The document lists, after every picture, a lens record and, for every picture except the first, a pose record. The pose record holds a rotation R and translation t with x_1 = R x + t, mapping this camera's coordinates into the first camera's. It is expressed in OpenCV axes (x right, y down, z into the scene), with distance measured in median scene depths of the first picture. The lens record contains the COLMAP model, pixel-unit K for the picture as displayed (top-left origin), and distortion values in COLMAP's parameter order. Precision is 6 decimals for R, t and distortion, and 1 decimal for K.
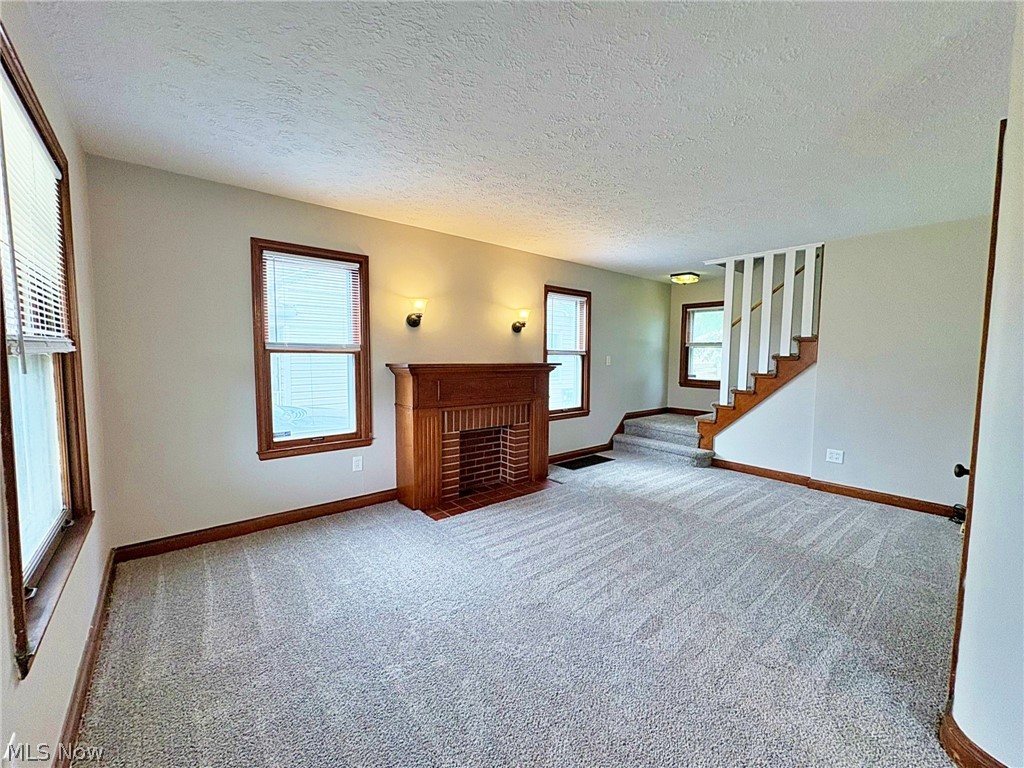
lens RADIAL K [[420.2, 0, 513.1], [0, 420.2, 384.1], [0, 0, 1]] dist [0.004333, 0.000220]
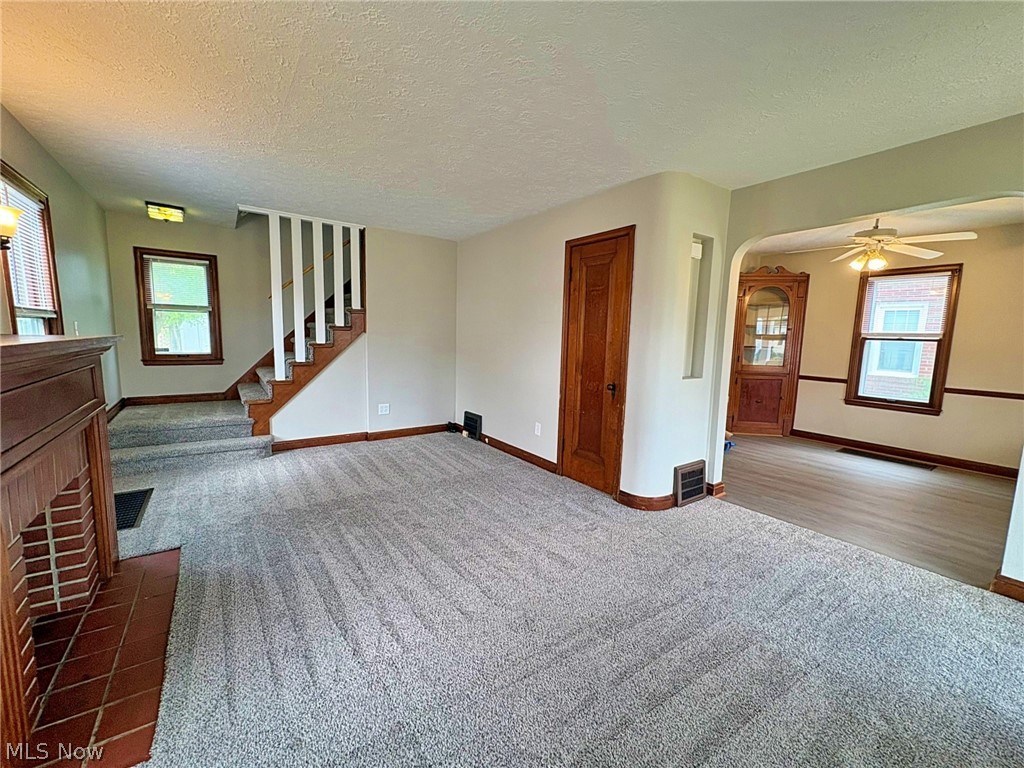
lens RADIAL K [[420.2, 0, 513.1], [0, 420.2, 384.1], [0, 0, 1]] dist [0.004333, 0.000220]
pose [[0.079709, -0.126143, 0.988805, -0.390137], [0.047227, 0.991325, 0.122658, -0.032449], [-0.995699, 0.036921, 0.084975, 0.496480]]
